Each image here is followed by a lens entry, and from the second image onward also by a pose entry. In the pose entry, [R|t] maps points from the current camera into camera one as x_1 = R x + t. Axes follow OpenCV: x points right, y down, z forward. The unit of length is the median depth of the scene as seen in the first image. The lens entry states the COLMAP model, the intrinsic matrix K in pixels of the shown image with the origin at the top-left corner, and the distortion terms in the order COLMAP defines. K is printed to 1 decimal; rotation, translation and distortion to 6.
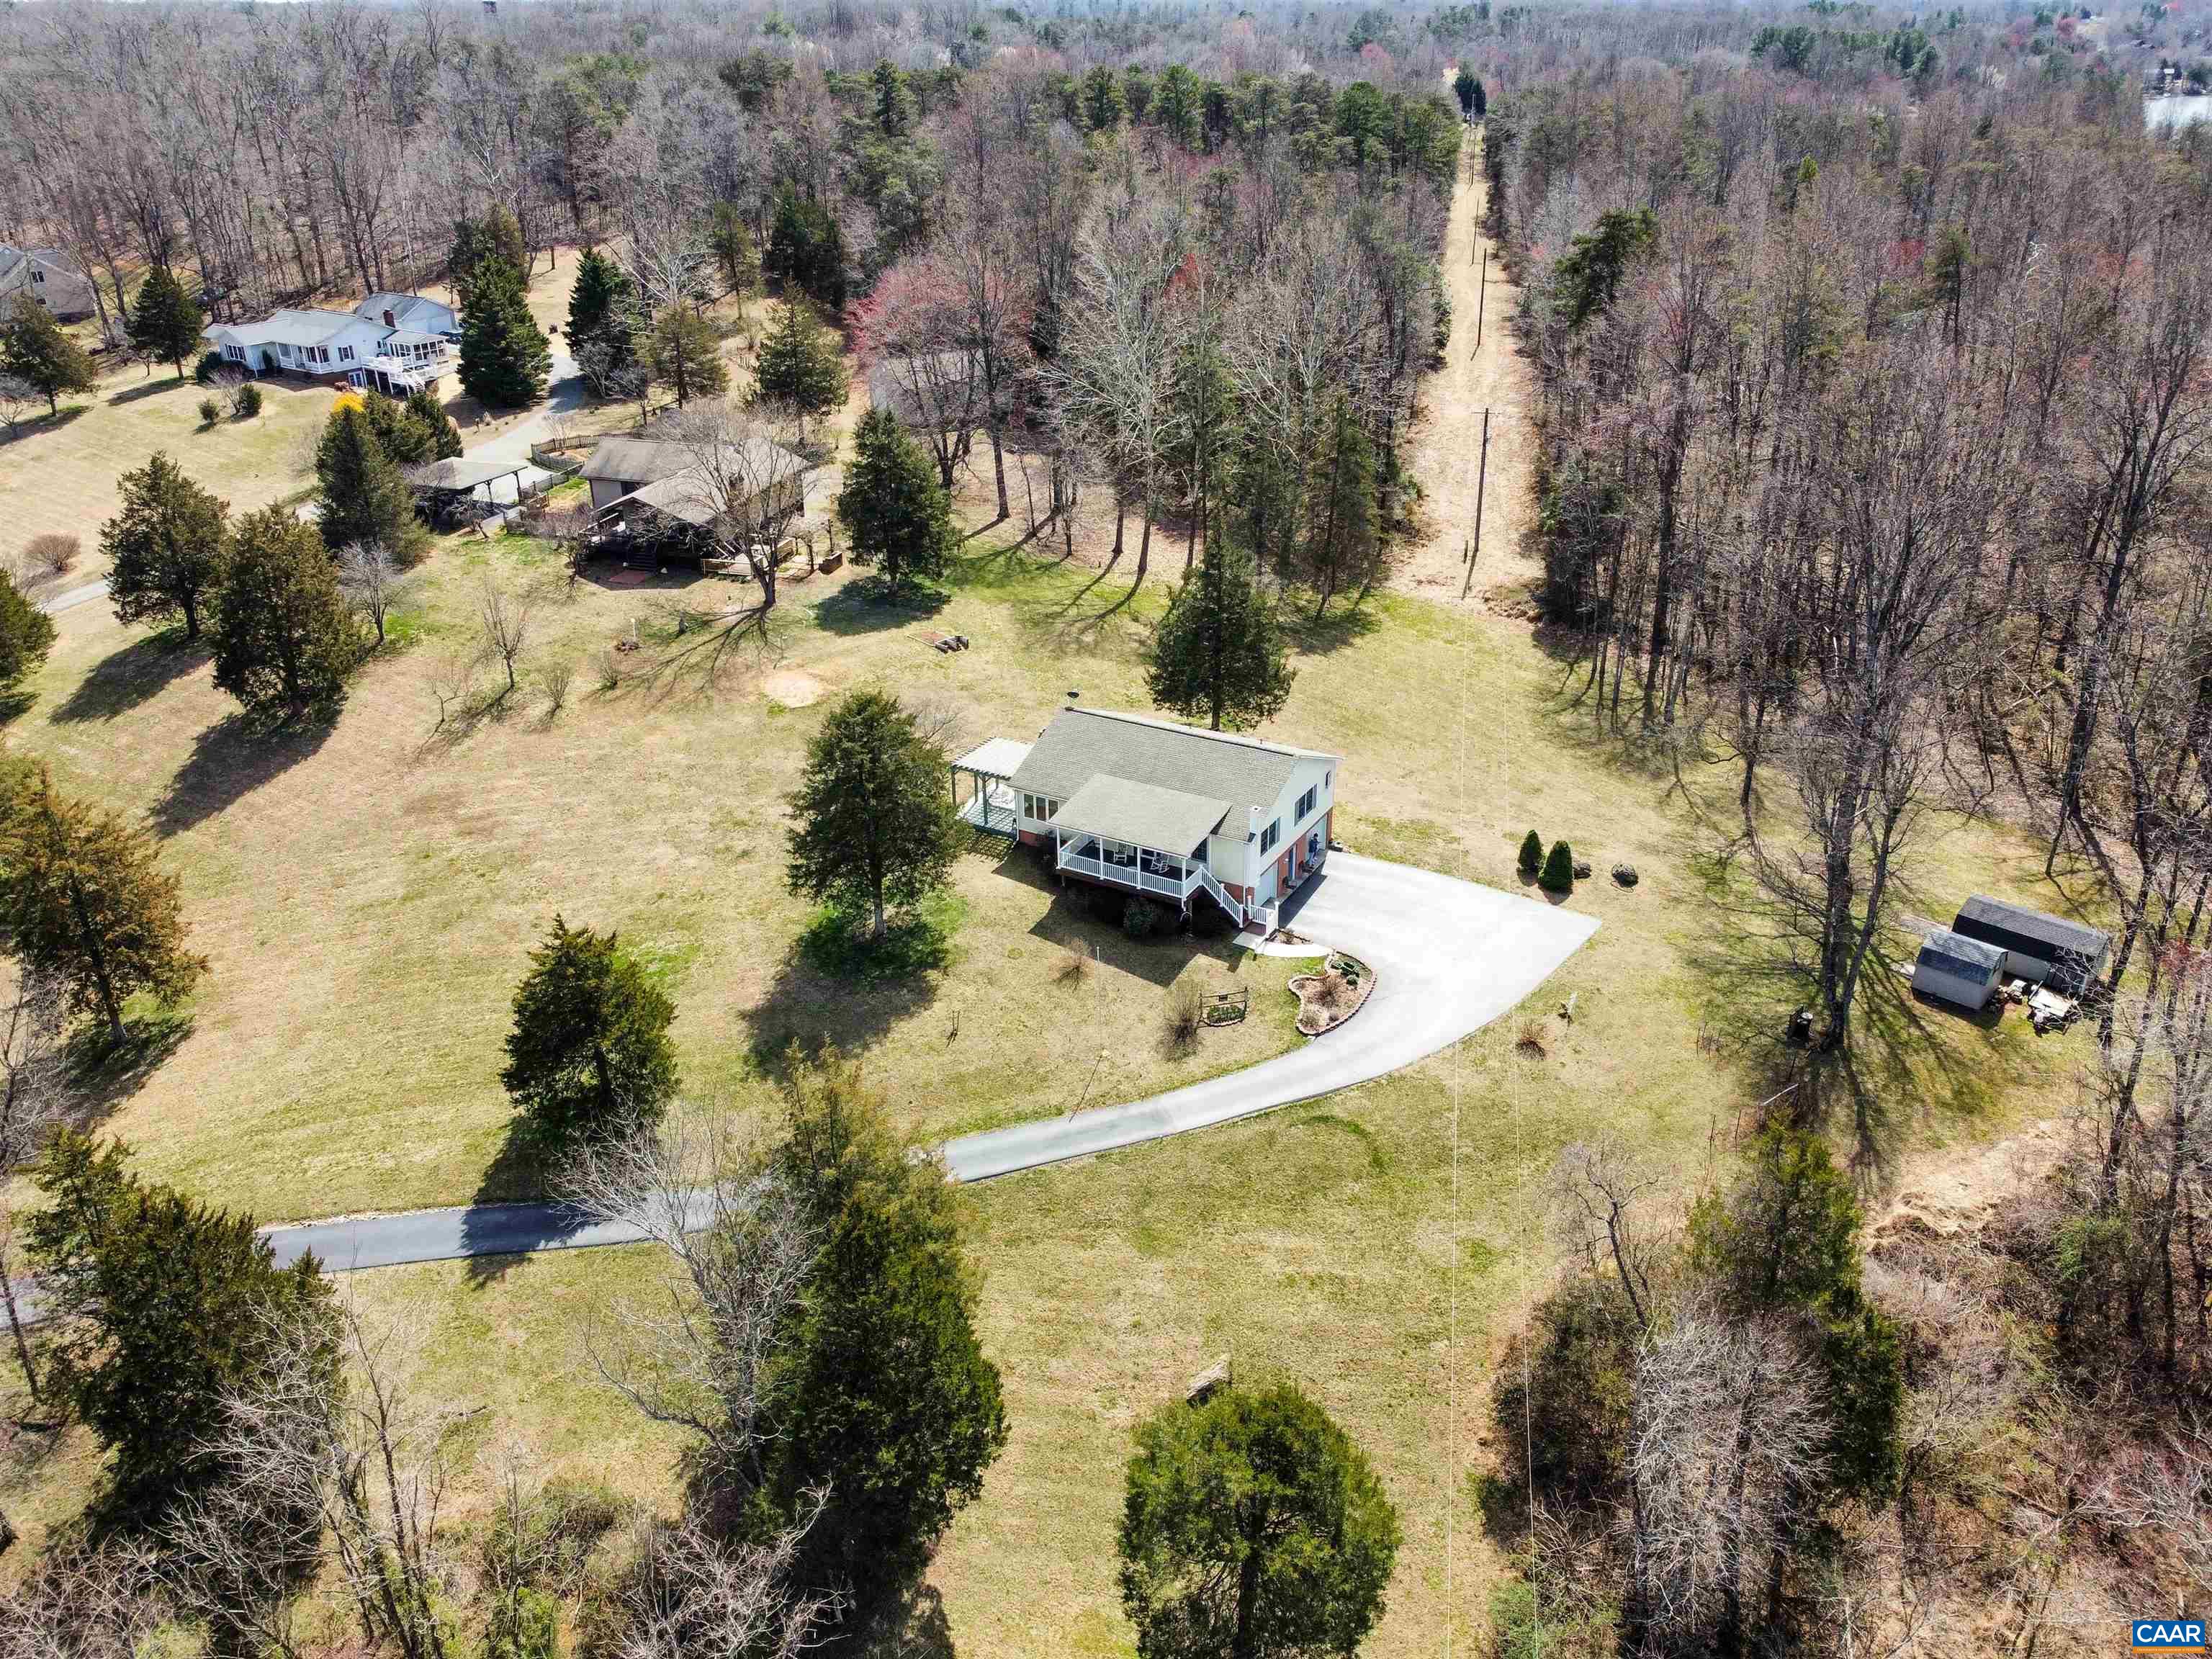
lens RADIAL K [[1694.6, 0, 1106.0], [0, 1694.6, 829.5], [0, 0, 1]] dist [-0.002985, -0.000514]
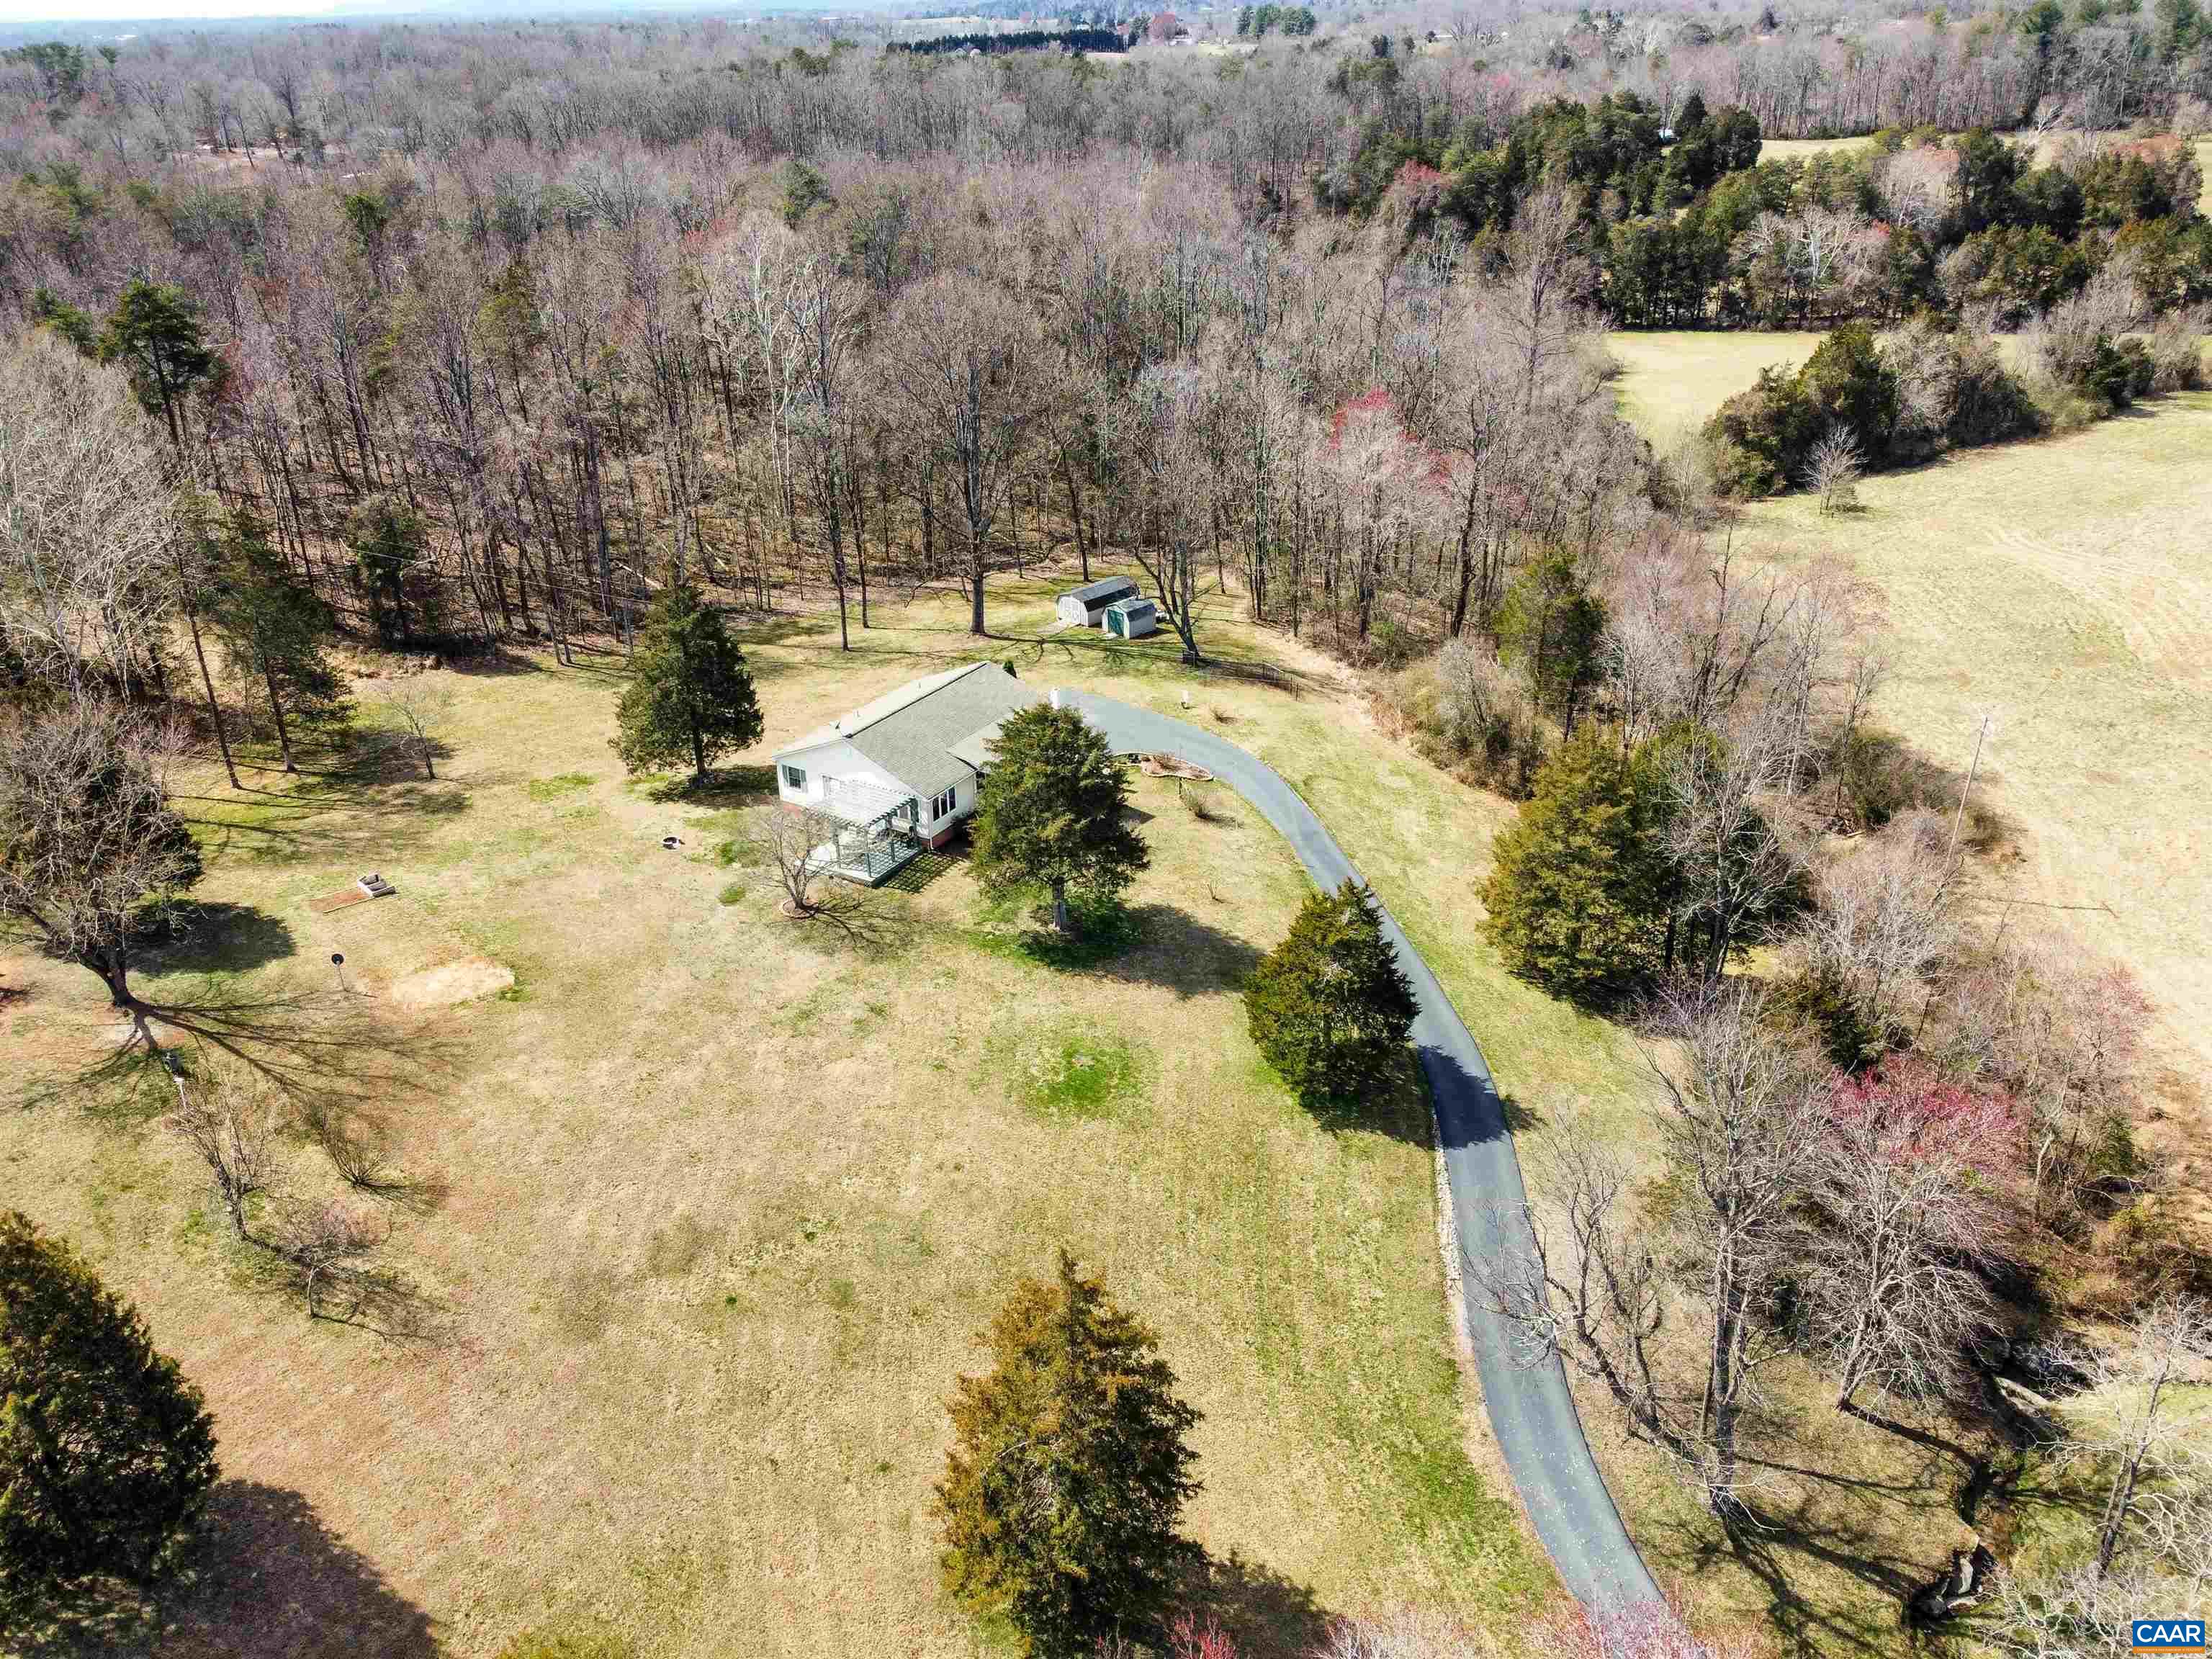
lens RADIAL K [[1694.6, 0, 1106.0], [0, 1694.6, 829.5], [0, 0, 1]] dist [-0.002985, -0.000514]
pose [[0.025373, -0.426014, 0.904361, -1.010283], [0.456095, 0.809943, 0.368741, -0.346557], [-0.889569, 0.403118, 0.214853, 0.699024]]
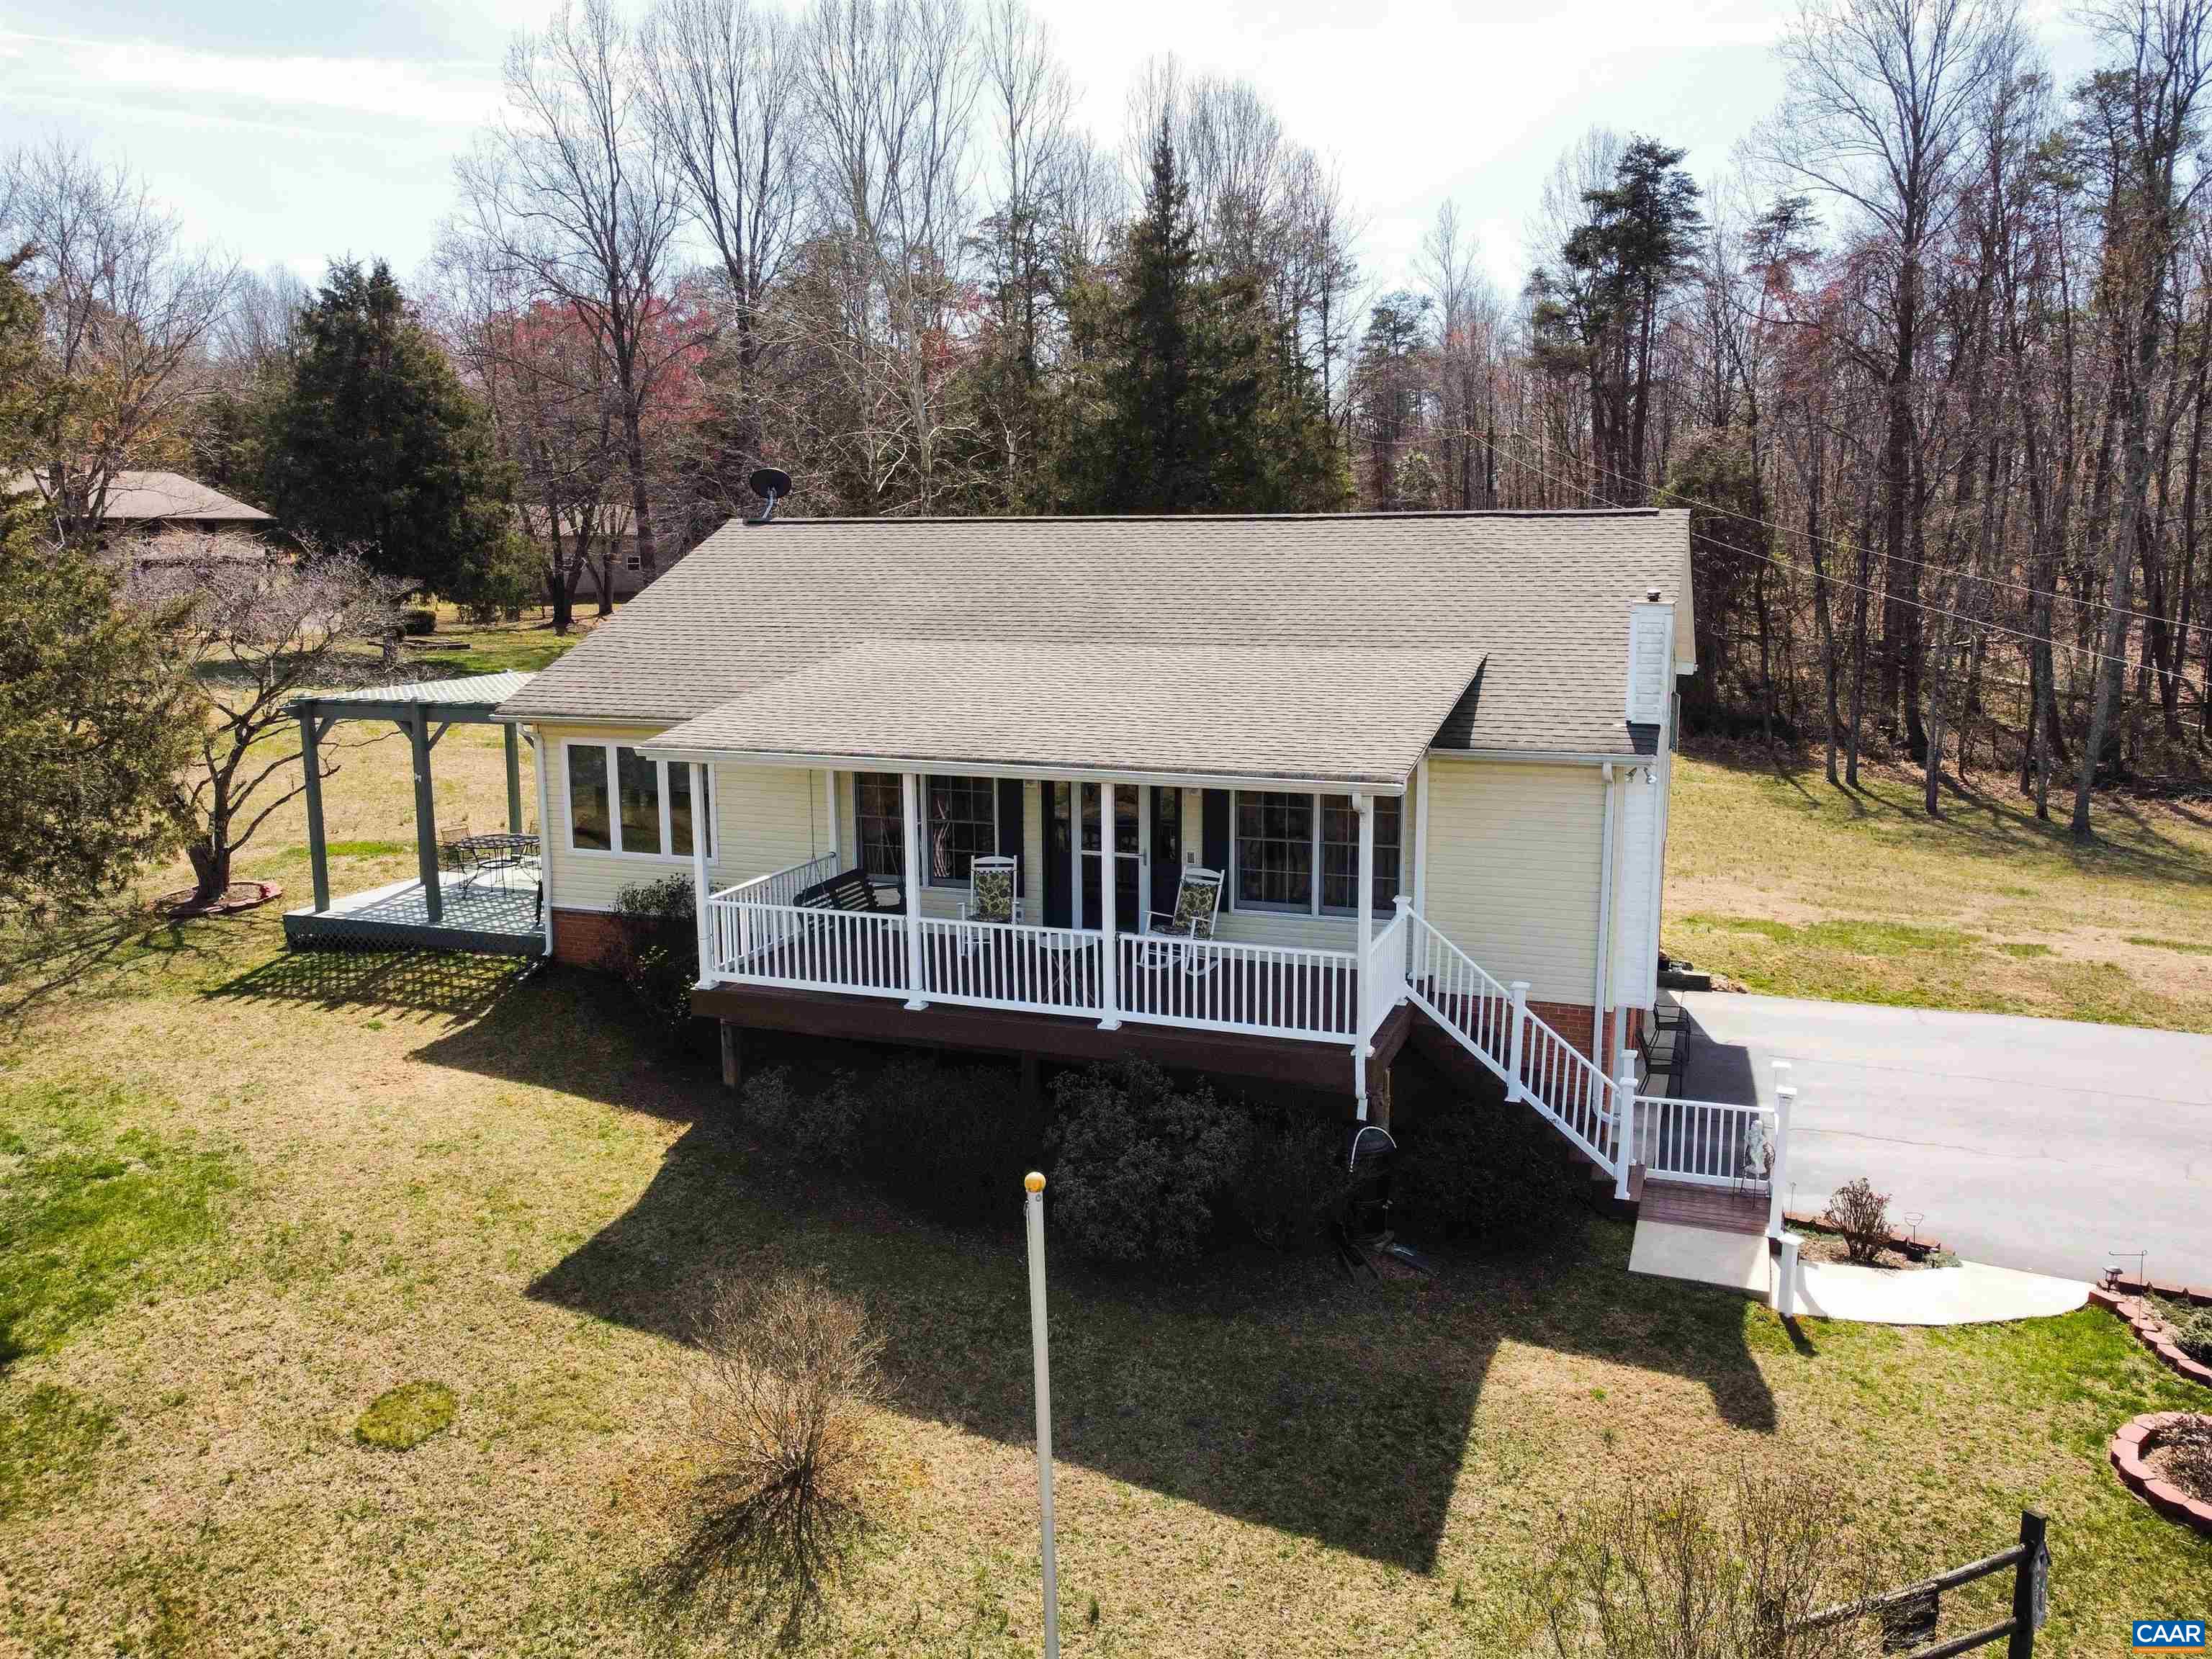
lens RADIAL K [[1724.9, 0, 1106.0], [0, 1724.9, 829.5], [0, 0, 1]] dist [-0.005246, 0.003694]
pose [[0.986483, -0.021865, 0.162397, -0.012689], [0.066348, 0.959482, -0.273849, 0.064390], [-0.149829, 0.280922, 0.947963, 0.768067]]
